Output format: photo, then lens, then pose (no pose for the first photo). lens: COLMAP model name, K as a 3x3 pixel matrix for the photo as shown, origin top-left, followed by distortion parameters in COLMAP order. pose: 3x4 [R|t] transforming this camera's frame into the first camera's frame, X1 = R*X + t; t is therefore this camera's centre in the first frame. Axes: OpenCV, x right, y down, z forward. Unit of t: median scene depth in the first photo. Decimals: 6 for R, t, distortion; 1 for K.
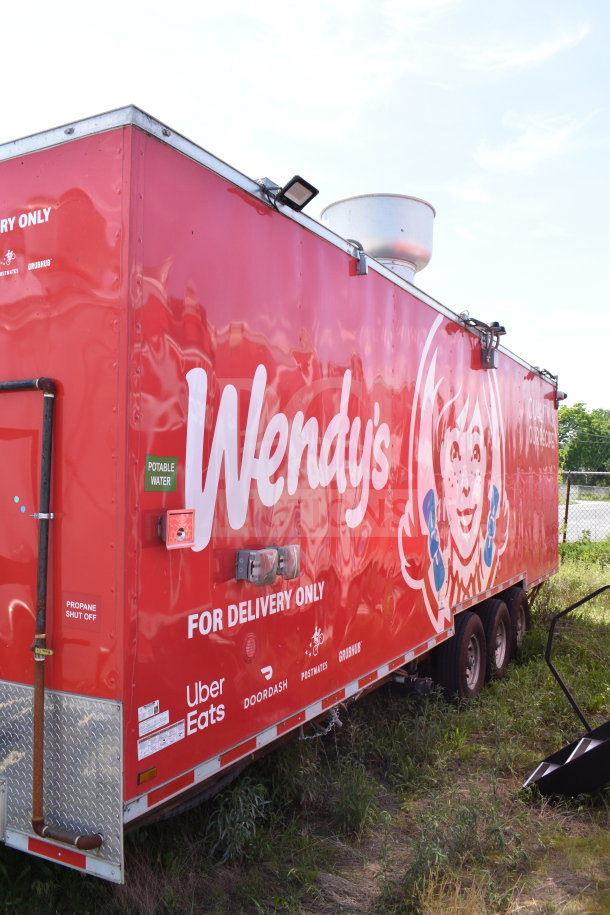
lens RADIAL K [[789.9, 0, 301.1], [0, 789.9, 457.6], [0, 0, 1]] dist [-0.064254, -0.009343]
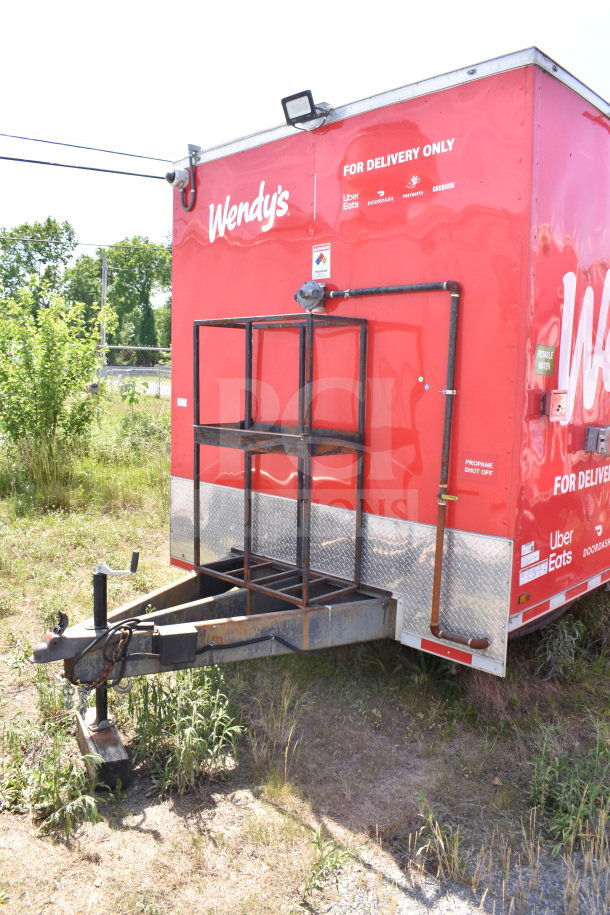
lens RADIAL K [[715.2, 0, 307.2], [0, 715.2, 456.4], [0, 0, 1]] dist [-0.088750, 0.015313]
pose [[0.961584, 0.044038, -0.270956, -0.226737], [-0.006561, 0.990453, 0.137692, 0.020064], [0.274433, -0.130625, 0.952693, -0.164038]]
